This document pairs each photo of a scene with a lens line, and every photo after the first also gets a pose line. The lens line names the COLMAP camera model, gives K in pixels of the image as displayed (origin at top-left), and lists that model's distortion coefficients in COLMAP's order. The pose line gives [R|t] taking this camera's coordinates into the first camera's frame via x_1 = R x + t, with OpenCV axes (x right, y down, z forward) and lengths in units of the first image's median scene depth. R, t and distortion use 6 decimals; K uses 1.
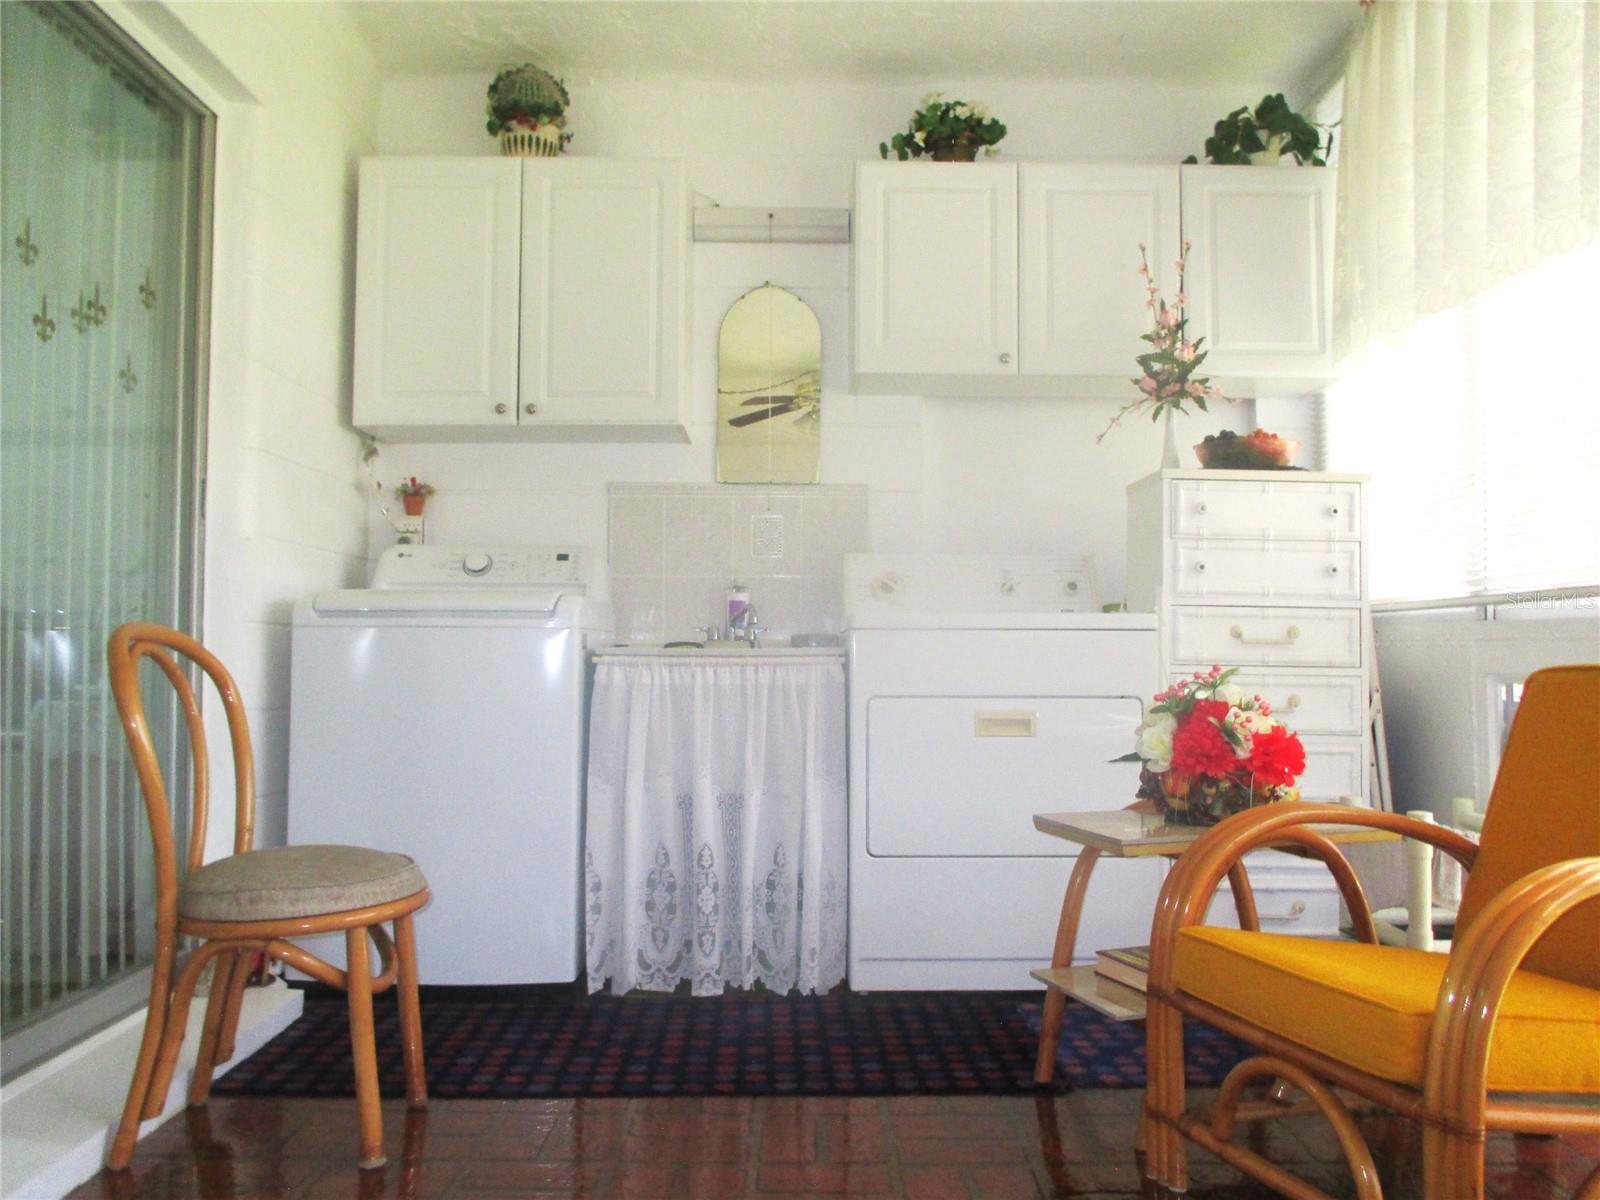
lens RADIAL K [[1258.3, 0, 799.2], [0, 1258.3, 603.6], [0, 0, 1]] dist [-0.025583, 0.004818]
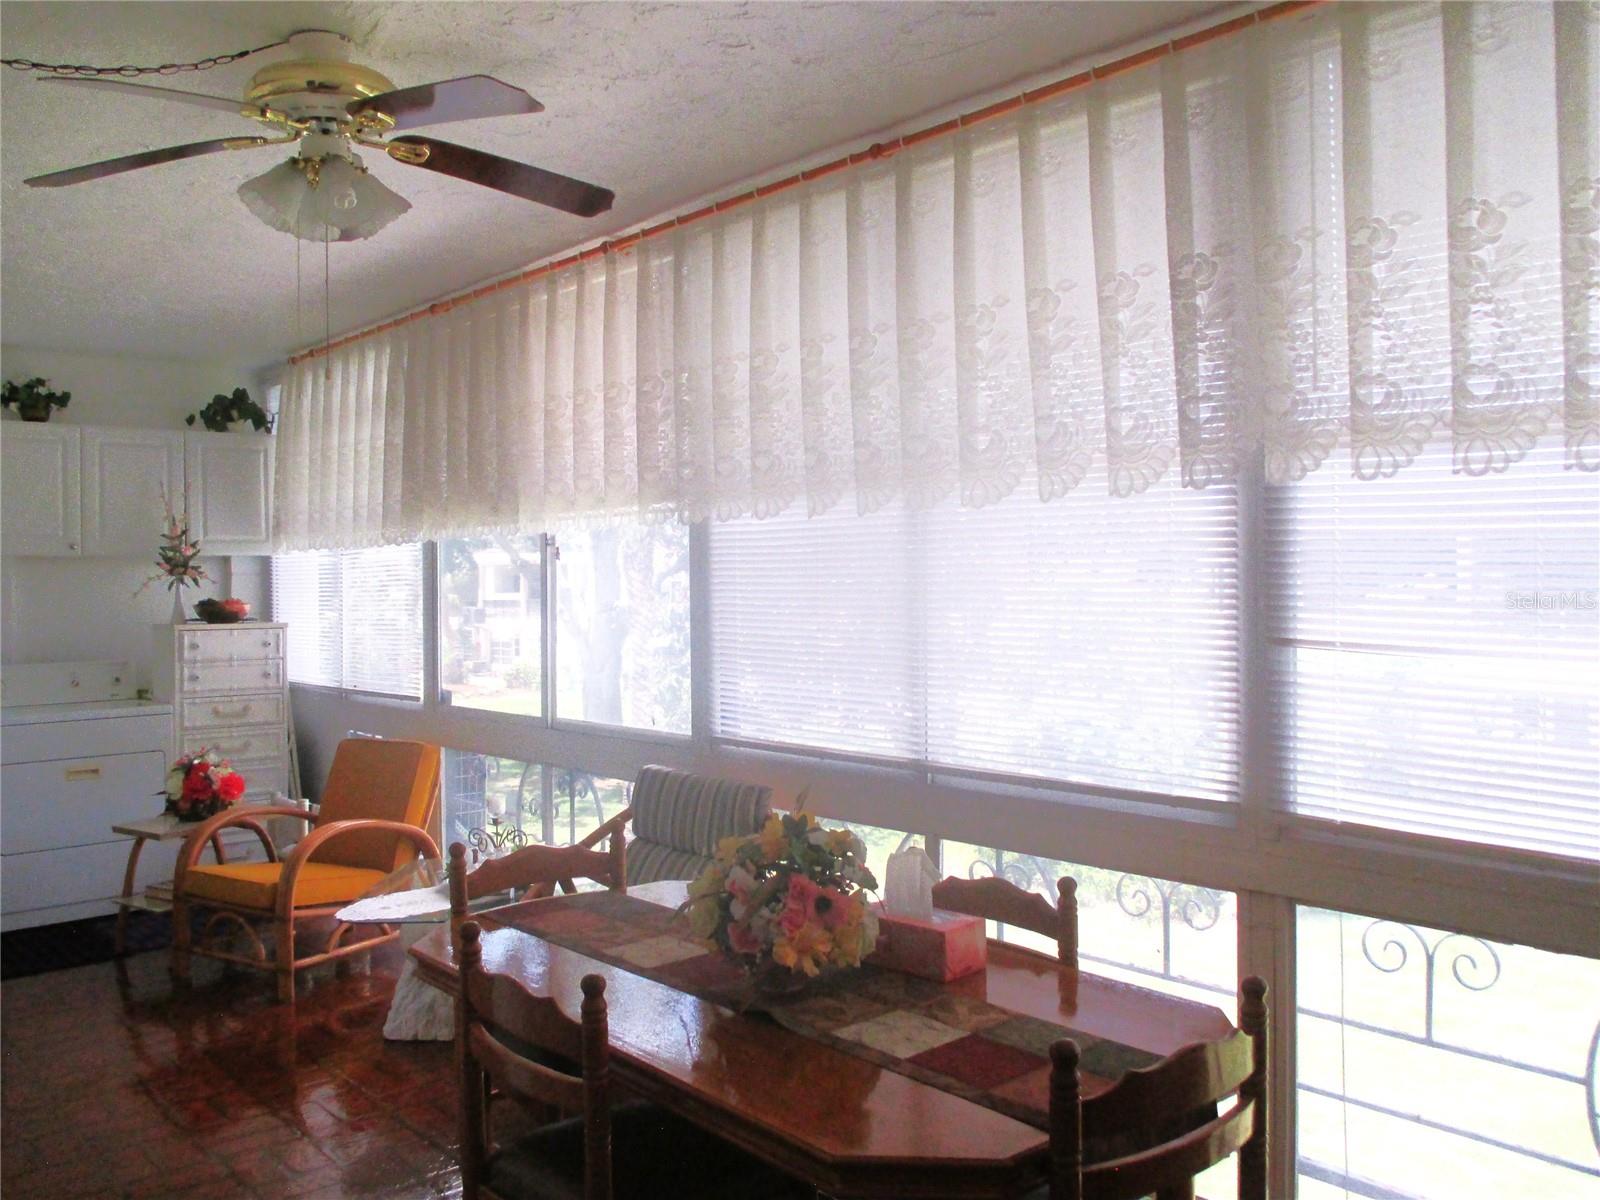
lens RADIAL K [[1258.3, 0, 799.8], [0, 1258.3, 593.8], [0, 0, 1]] dist [-0.025583, 0.004818]
pose [[0.728486, -0.017636, 0.684834, -0.304860], [-0.019391, 0.998737, 0.046347, -0.259921], [-0.684786, -0.047043, 0.727224, -0.983362]]
